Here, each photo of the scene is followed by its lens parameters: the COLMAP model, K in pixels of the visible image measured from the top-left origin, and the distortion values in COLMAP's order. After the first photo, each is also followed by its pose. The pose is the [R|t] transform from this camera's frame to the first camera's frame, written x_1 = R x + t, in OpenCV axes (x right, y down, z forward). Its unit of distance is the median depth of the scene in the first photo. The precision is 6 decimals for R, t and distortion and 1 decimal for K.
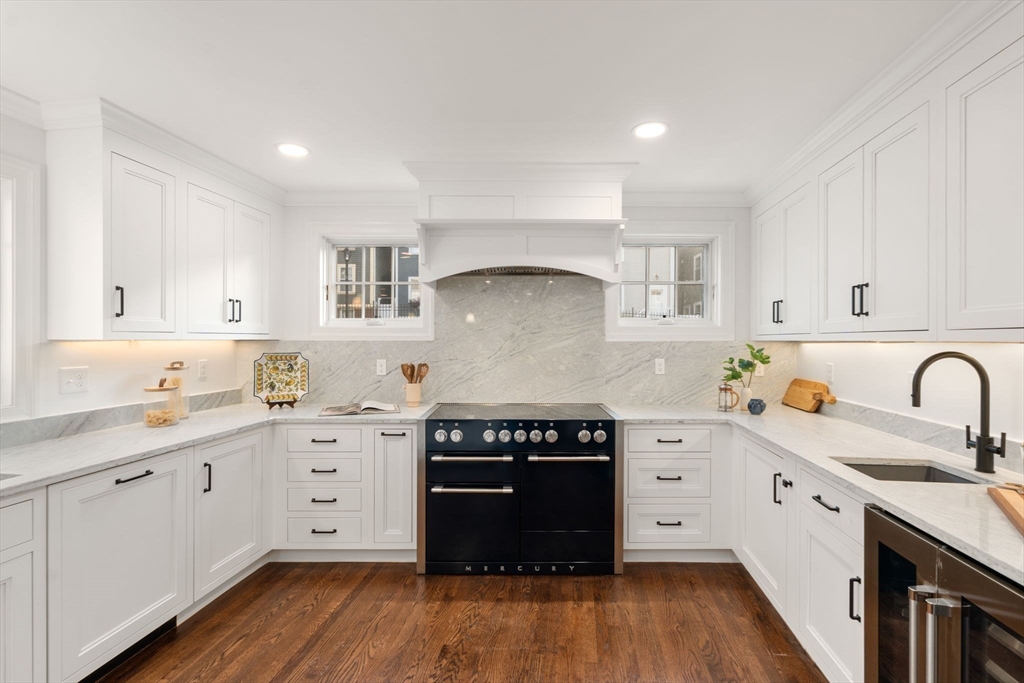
lens RADIAL K [[455.8, 0, 516.8], [0, 455.8, 340.2], [0, 0, 1]] dist [-0.004118, -0.000846]
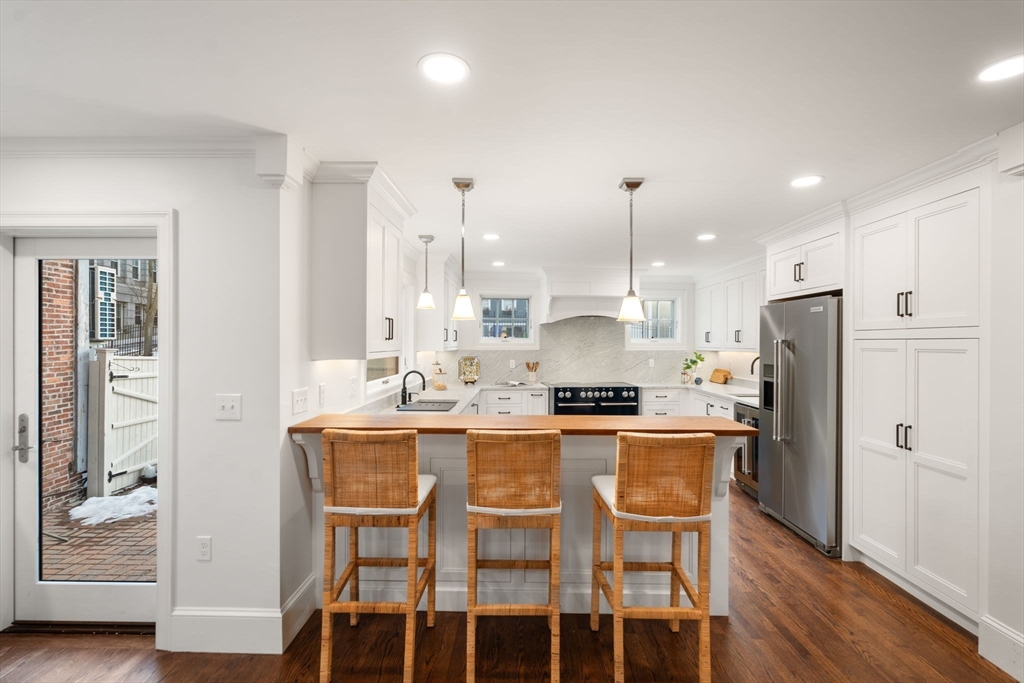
lens RADIAL K [[455.8, 0, 511.8], [0, 455.8, 340.8], [0, 0, 1]] dist [-0.004118, -0.000846]
pose [[0.993094, 0.002731, 0.117287, -0.648631], [-0.002147, 0.999985, -0.005108, -0.034289], [-0.117300, 0.004821, 0.993085, -1.113456]]
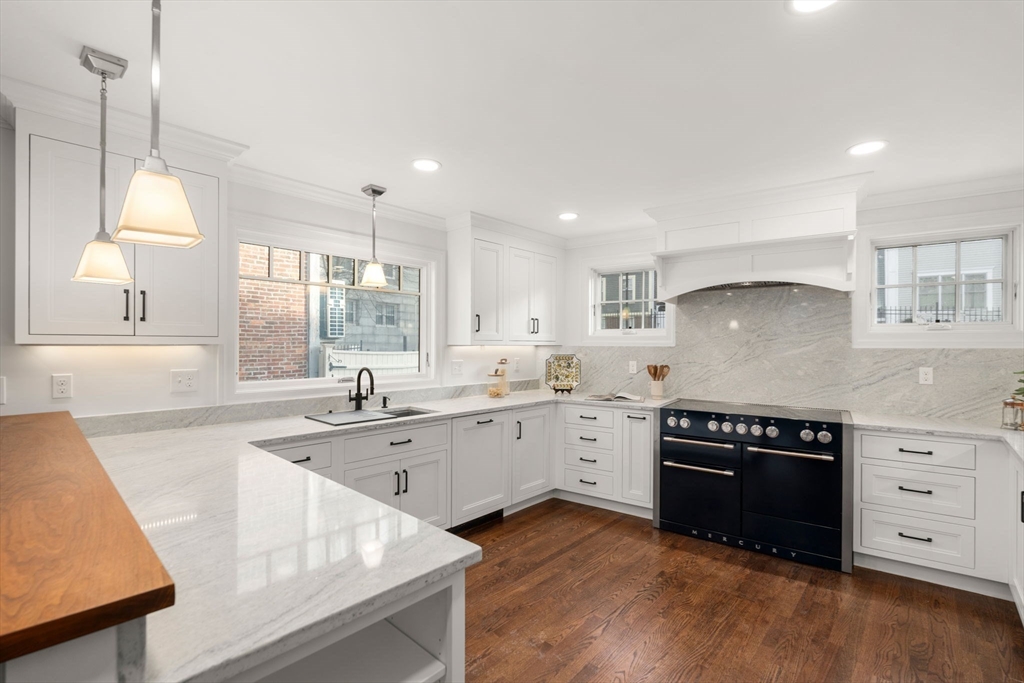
lens RADIAL K [[455.8, 0, 510.8], [0, 455.8, 340.2], [0, 0, 1]] dist [-0.004118, -0.000846]
pose [[0.815328, -0.002950, -0.578992, 0.199243], [-0.004677, 0.999921, -0.011680, 0.000454], [0.578981, 0.012231, 0.815250, -0.289910]]
